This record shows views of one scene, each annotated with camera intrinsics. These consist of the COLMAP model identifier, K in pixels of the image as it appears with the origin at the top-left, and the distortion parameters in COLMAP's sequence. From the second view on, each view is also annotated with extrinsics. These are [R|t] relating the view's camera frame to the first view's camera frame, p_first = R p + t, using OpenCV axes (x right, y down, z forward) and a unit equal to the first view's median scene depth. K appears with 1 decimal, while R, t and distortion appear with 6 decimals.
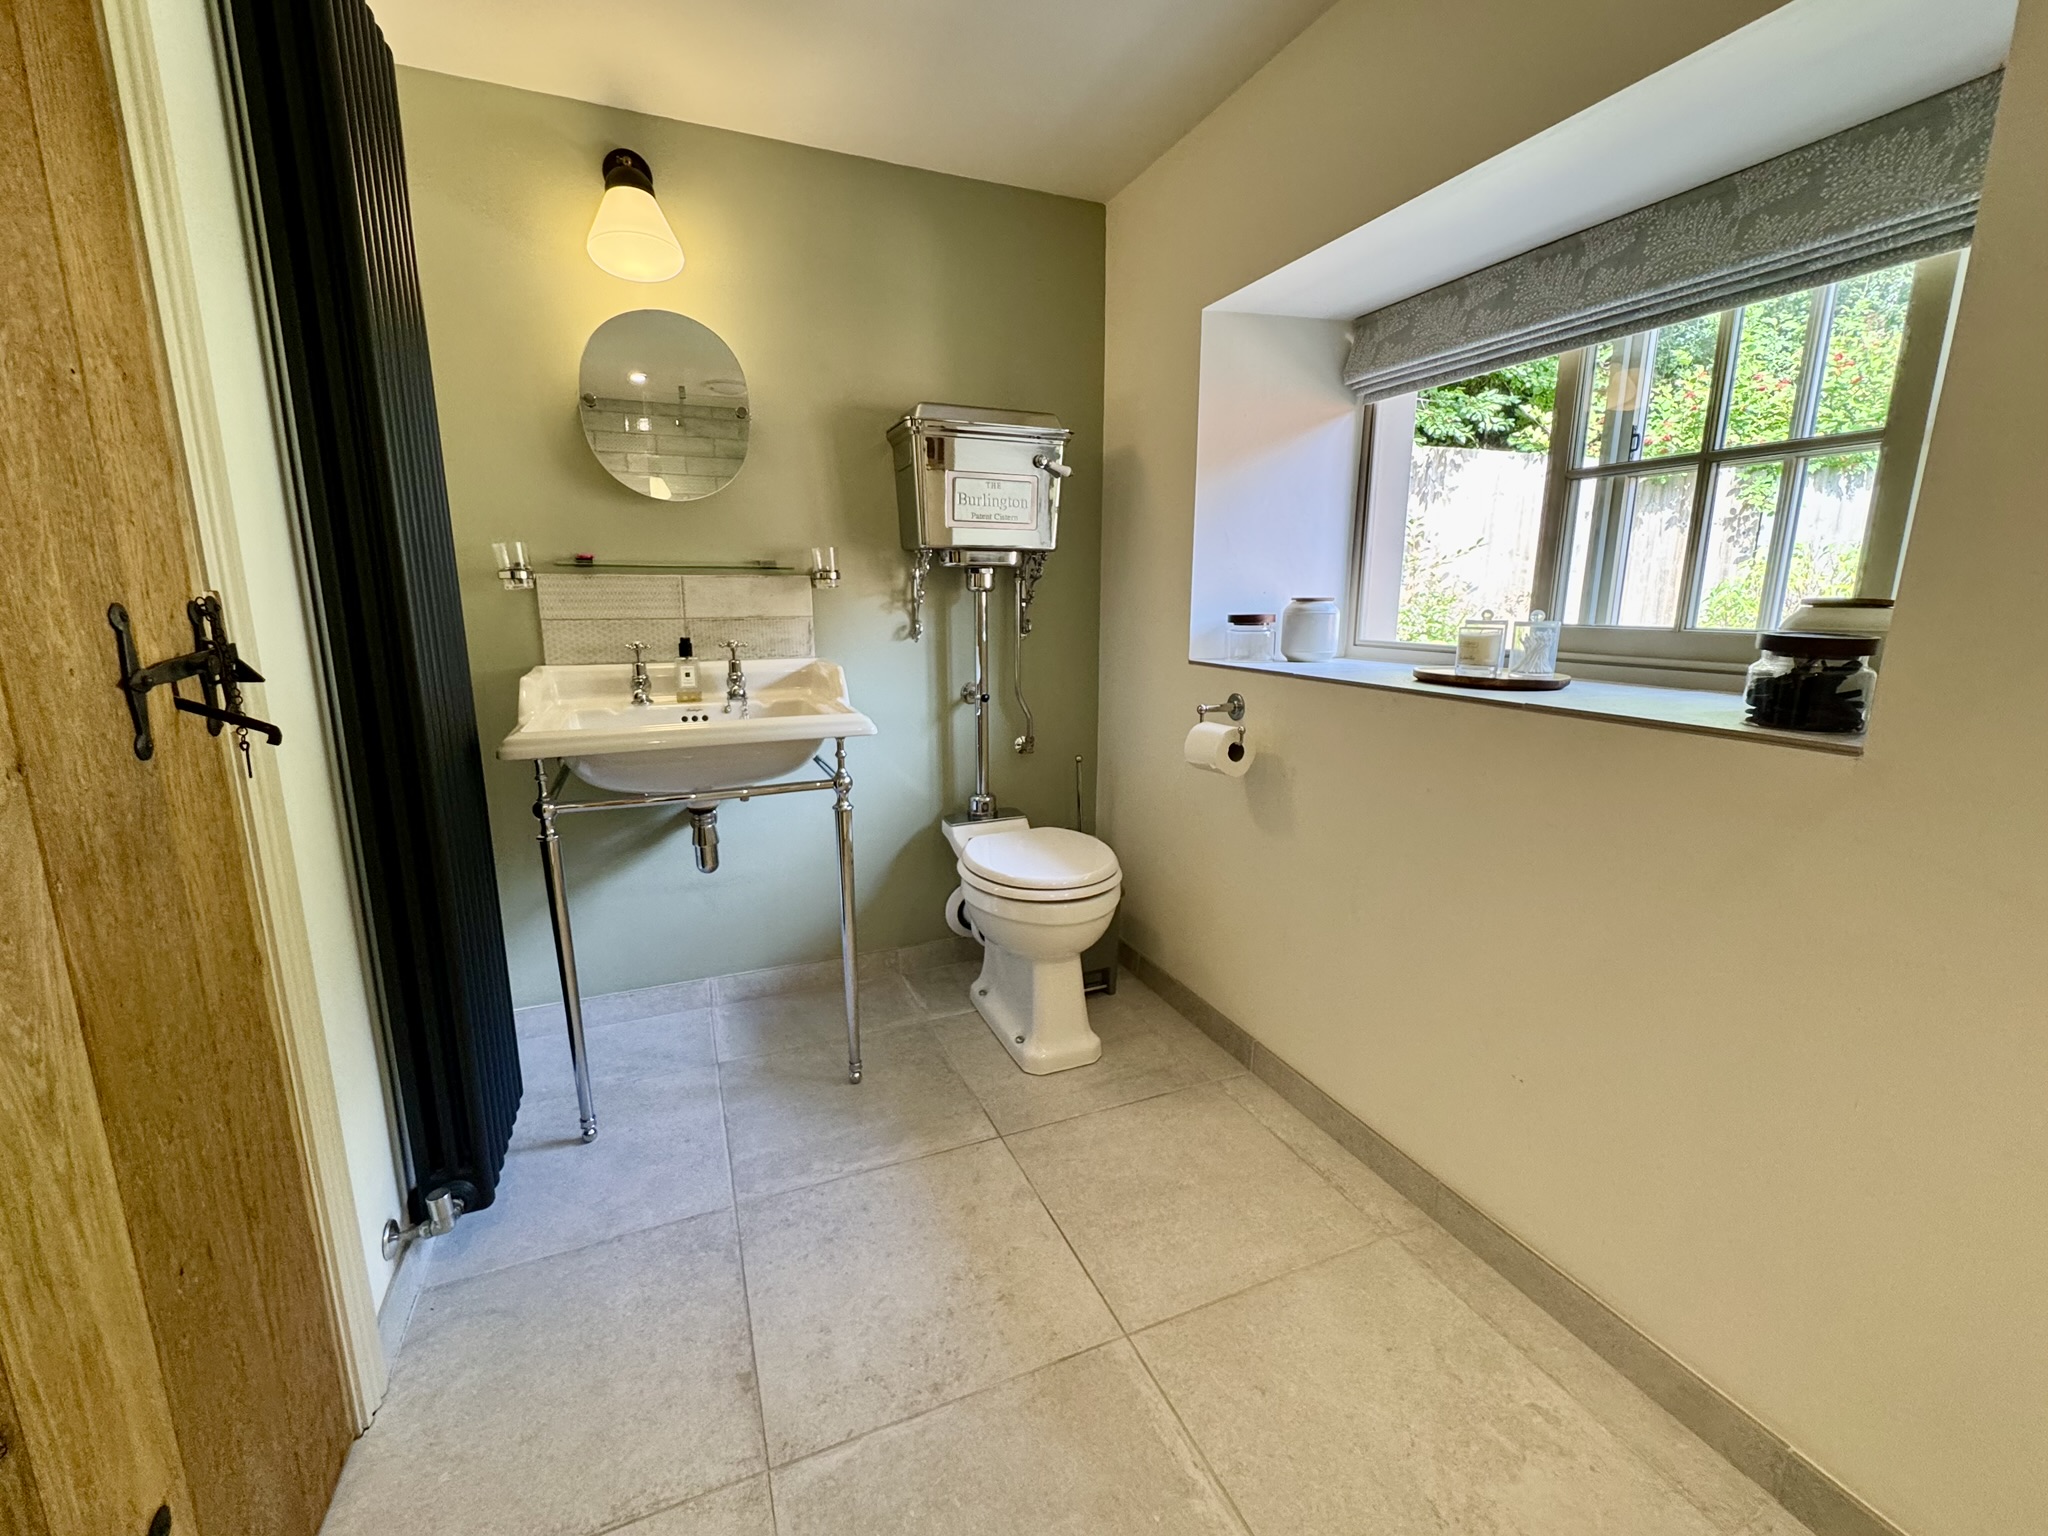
lens RADIAL K [[852.5, 0, 1024.4], [0, 852.5, 767.6], [0, 0, 1]] dist [-0.001976, -0.000231]
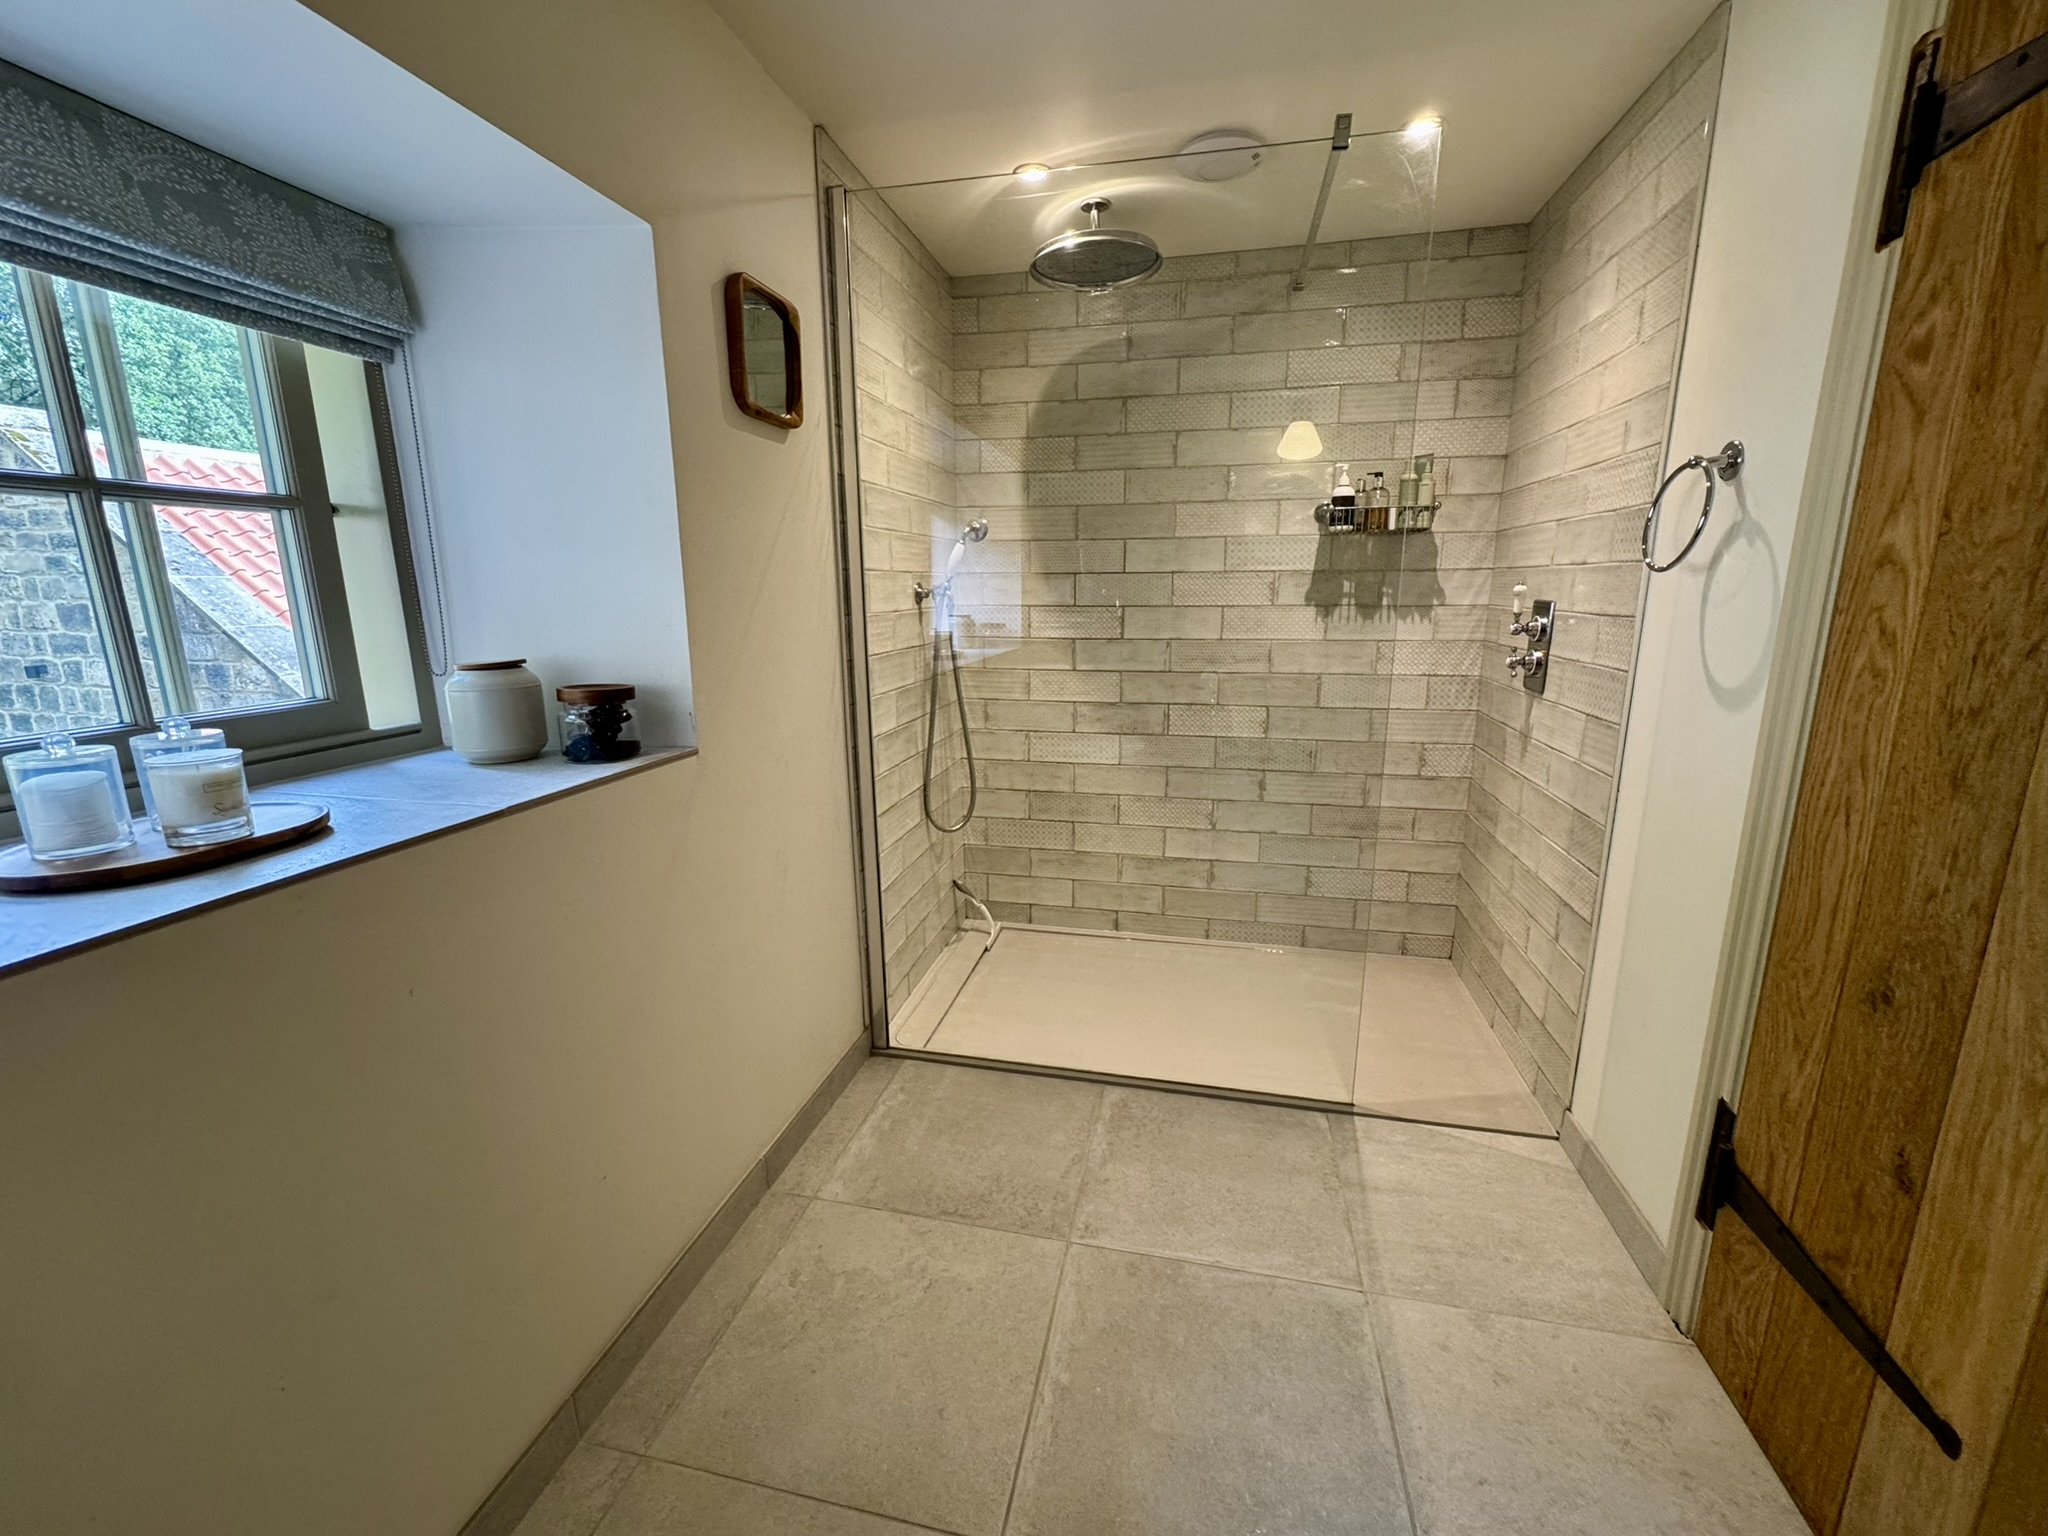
lens RADIAL K [[852.5, 0, 1021.6], [0, 852.5, 768.0], [0, 0, 1]] dist [-0.001976, -0.000231]
pose [[-0.815399, -0.121841, 0.565933, -0.278144], [0.119361, 0.921209, 0.370305, -0.352969], [-0.566461, 0.369497, -0.736610, 1.295763]]
